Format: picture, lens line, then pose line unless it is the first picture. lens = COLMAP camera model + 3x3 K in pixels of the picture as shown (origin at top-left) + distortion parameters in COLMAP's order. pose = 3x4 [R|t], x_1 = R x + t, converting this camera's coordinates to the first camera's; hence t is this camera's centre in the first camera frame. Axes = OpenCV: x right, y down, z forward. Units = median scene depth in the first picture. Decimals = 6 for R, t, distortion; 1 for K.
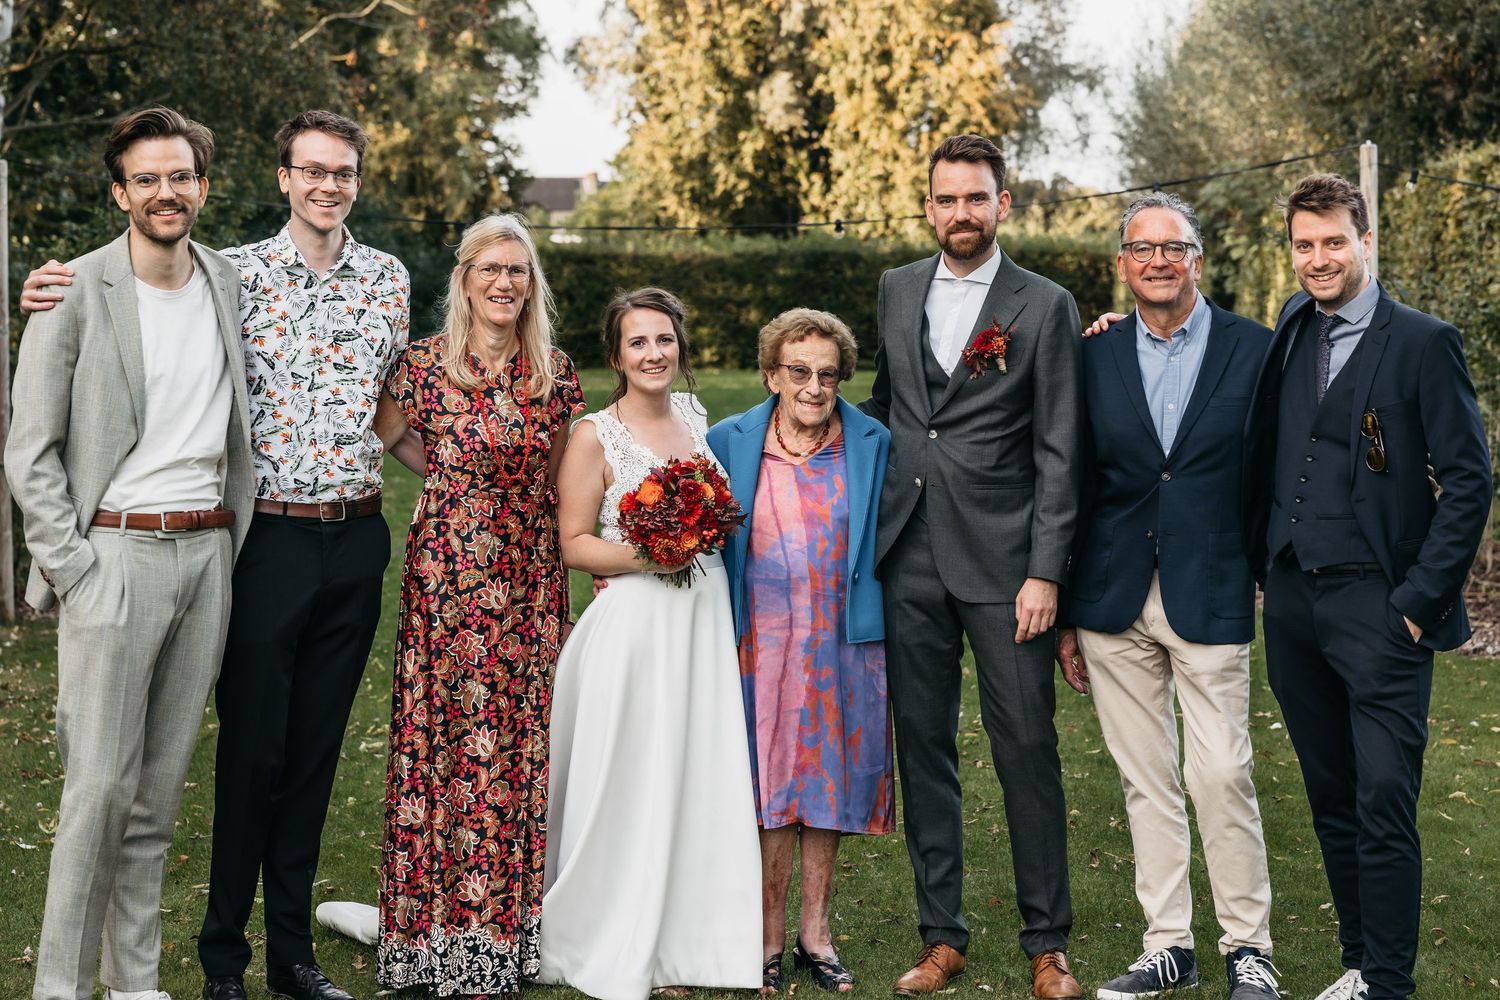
lens RADIAL K [[4596.5, 0, 751.0], [0, 4596.5, 496.9], [0, 0, 1]] dist [0.250071, 0.000000]
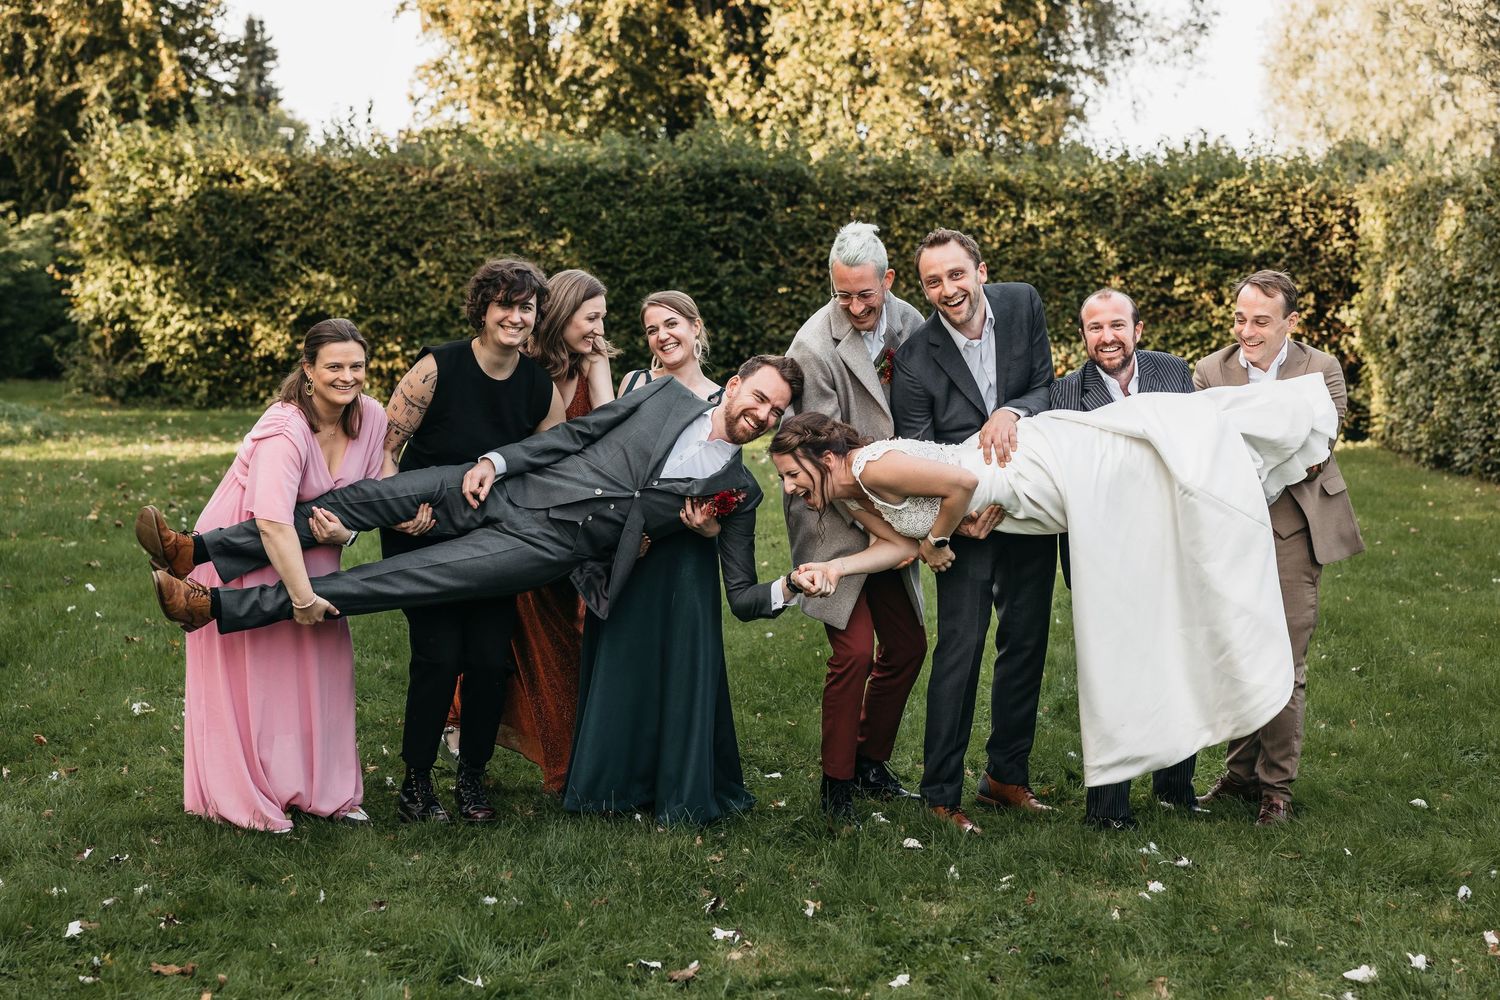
lens RADIAL K [[4596.5, 0, 743.2], [0, 4596.5, 494.4], [0, 0, 1]] dist [0.250071, 0.000000]
pose [[0.999582, 0.027957, 0.007309, 0.012325], [-0.027955, 0.999609, -0.000278, -0.017009], [-0.007314, 0.000073, 0.999973, 0.446196]]
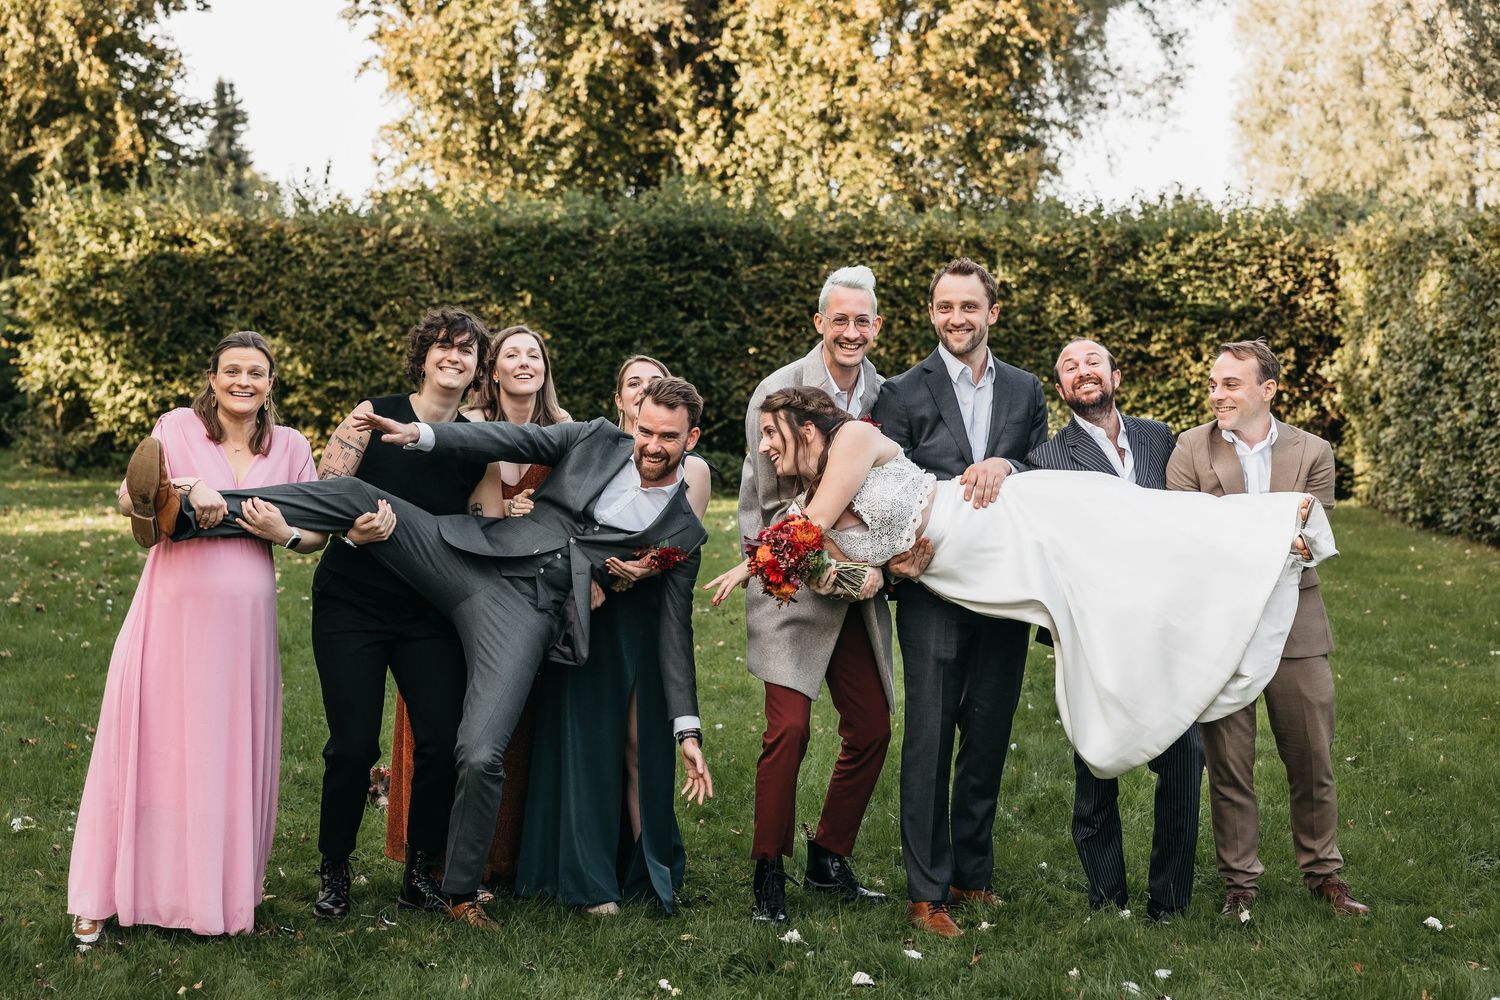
lens RADIAL K [[4596.5, 0, 765.1], [0, 4596.5, 493.5], [0, 0, 1]] dist [0.250071, 0.000000]
pose [[0.999724, 0.017306, 0.015893, 0.013356], [-0.017094, 0.999764, -0.013375, -0.017631], [-0.016121, 0.013100, 0.999784, 0.455831]]
